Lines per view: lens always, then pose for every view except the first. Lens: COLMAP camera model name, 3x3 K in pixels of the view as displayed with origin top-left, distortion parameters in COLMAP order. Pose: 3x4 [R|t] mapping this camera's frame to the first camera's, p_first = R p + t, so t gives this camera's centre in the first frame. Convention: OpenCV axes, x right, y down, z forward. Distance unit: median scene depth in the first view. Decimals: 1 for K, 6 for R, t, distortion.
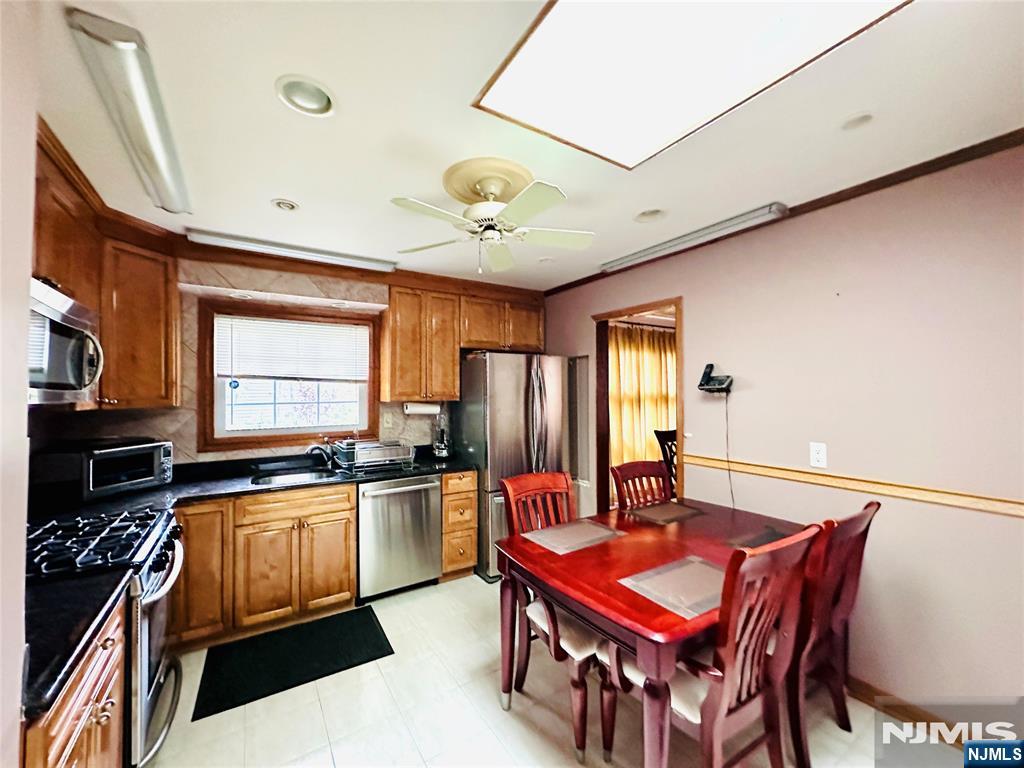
lens RADIAL K [[416.7, 0, 515.0], [0, 416.7, 385.9], [0, 0, 1]] dist [-0.004056, 0.000922]
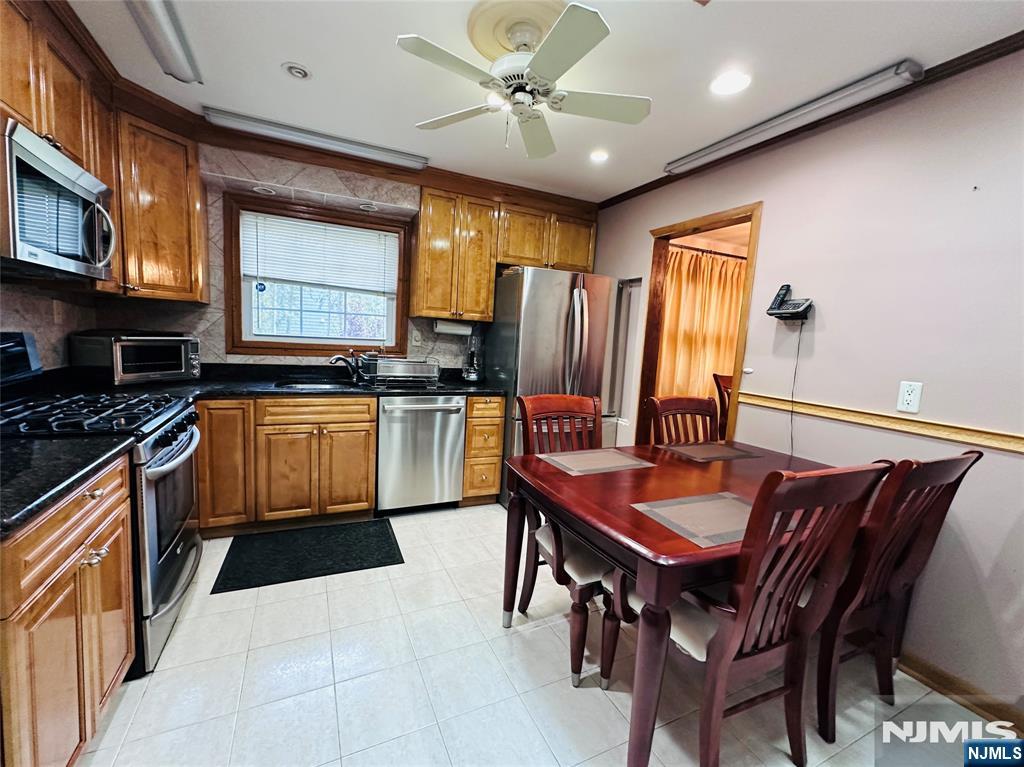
lens RADIAL K [[441.8, 0, 511.2], [0, 441.8, 388.0], [0, 0, 1]] dist [-0.003376, 0.002073]
pose [[0.989305, 0.076071, -0.124456, 0.057167], [-0.059339, 0.989335, 0.133024, 0.068973], [0.133248, -0.124216, 0.983268, 0.046281]]
